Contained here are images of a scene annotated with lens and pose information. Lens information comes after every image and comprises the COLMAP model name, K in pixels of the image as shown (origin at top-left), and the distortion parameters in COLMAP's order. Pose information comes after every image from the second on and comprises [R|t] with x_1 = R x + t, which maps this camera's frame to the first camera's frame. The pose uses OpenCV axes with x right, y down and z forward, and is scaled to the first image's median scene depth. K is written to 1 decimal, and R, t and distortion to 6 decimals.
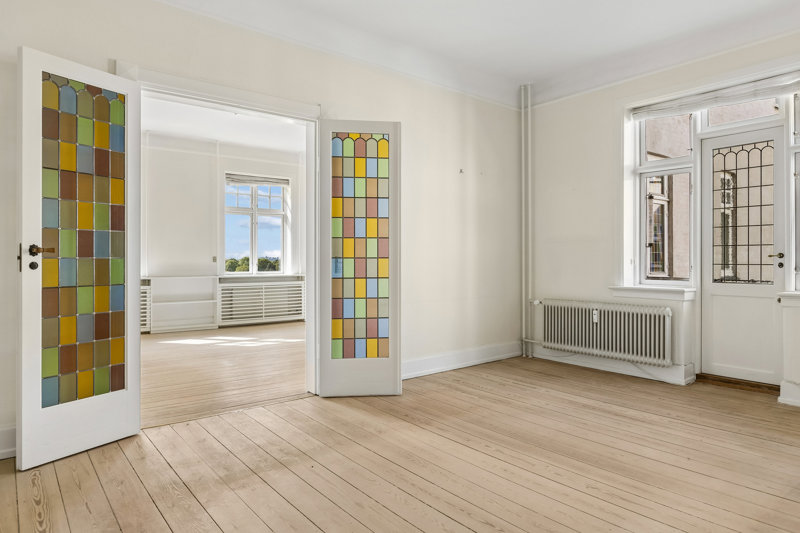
lens RADIAL K [[513.7, 0, 398.1], [0, 513.7, 264.4], [0, 0, 1]] dist [0.004176, 0.000704]
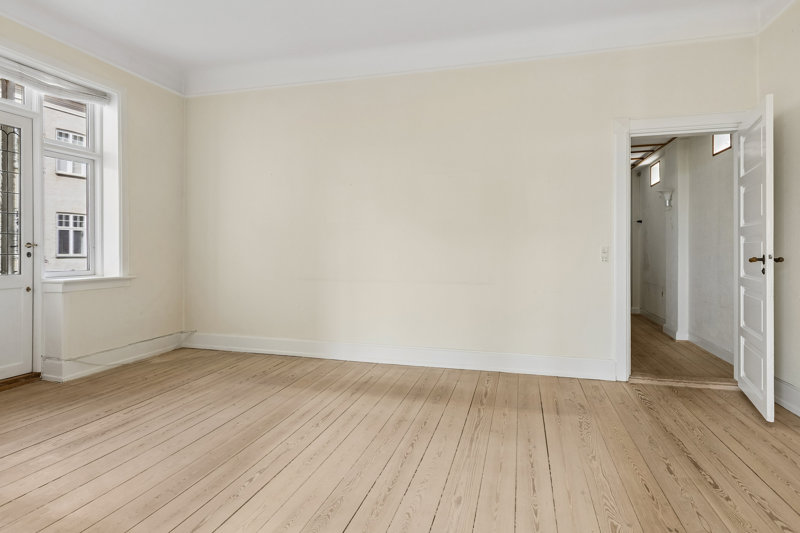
lens RADIAL K [[445.5, 0, 397.0], [0, 445.5, 260.4], [0, 0, 1]] dist [0.002337, 0.000327]
pose [[-0.598205, -0.018633, 0.801127, -0.514175], [0.005980, 0.999598, 0.027715, -0.009986], [-0.801321, 0.021370, -0.597853, 1.211831]]
